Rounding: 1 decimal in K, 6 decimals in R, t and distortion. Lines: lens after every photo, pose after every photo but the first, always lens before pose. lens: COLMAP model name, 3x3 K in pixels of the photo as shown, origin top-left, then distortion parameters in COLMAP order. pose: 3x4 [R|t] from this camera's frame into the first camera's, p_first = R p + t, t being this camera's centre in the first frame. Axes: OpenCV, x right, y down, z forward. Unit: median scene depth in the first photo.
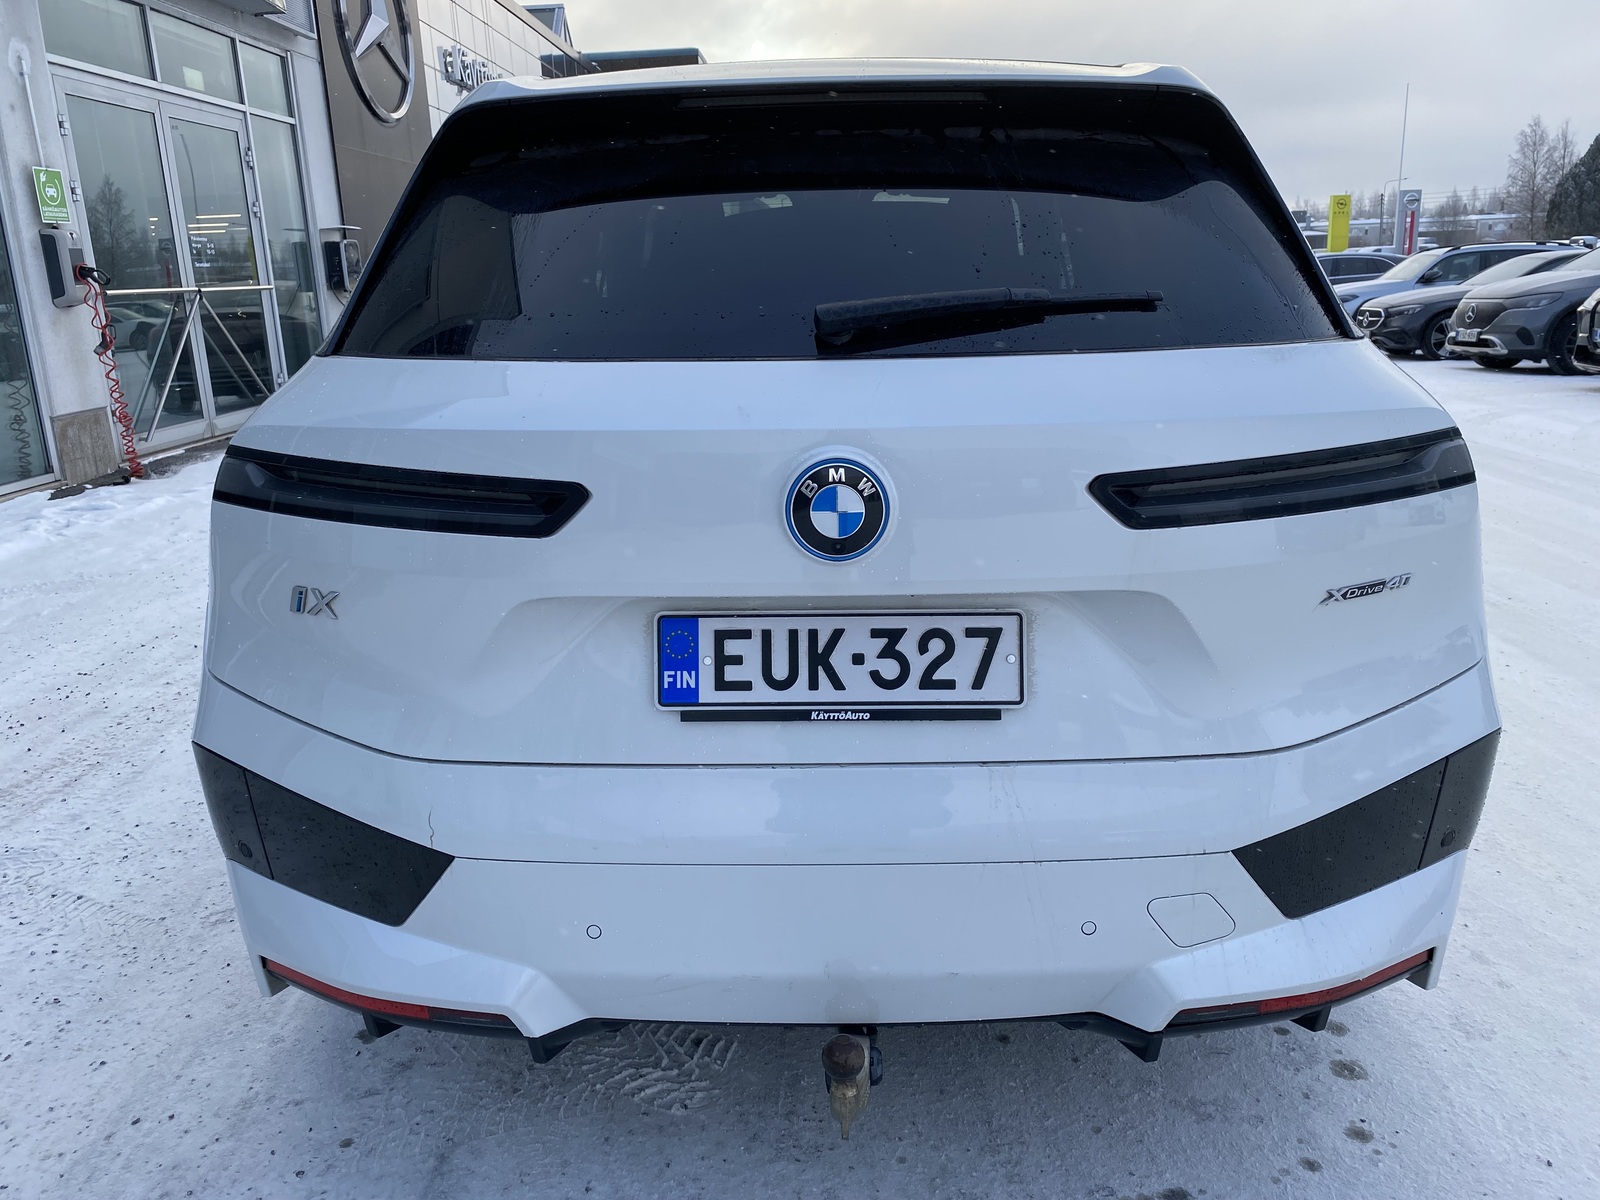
lens RADIAL K [[1217.3, 0, 806.3], [0, 1217.3, 576.6], [0, 0, 1]] dist [0.049598, -0.050061]
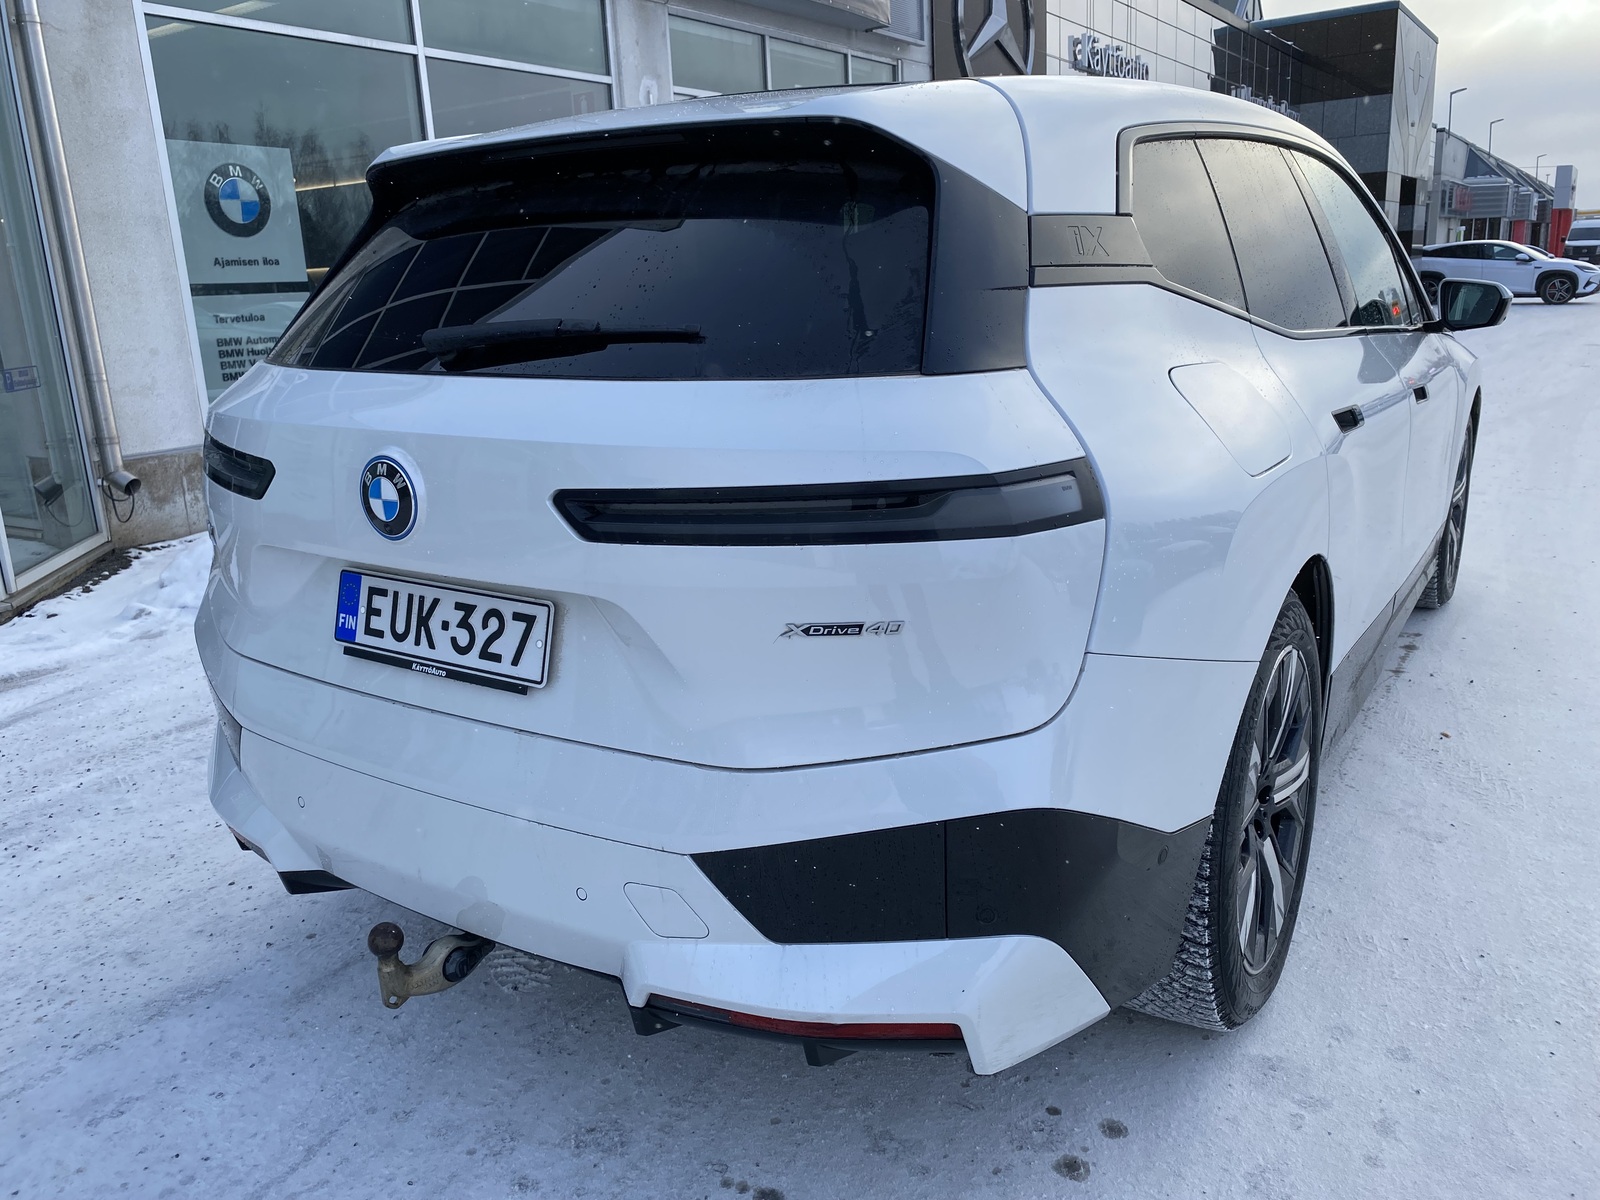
lens RADIAL K [[1230.5, 0, 800.7], [0, 1230.5, 576.3], [0, 0, 1]] dist [0.034479, -0.036342]
pose [[0.851652, 0.121888, -0.509737, 0.952010], [-0.115043, 0.992337, 0.045077, -0.075085], [0.511325, 0.020252, 0.859149, 0.135020]]
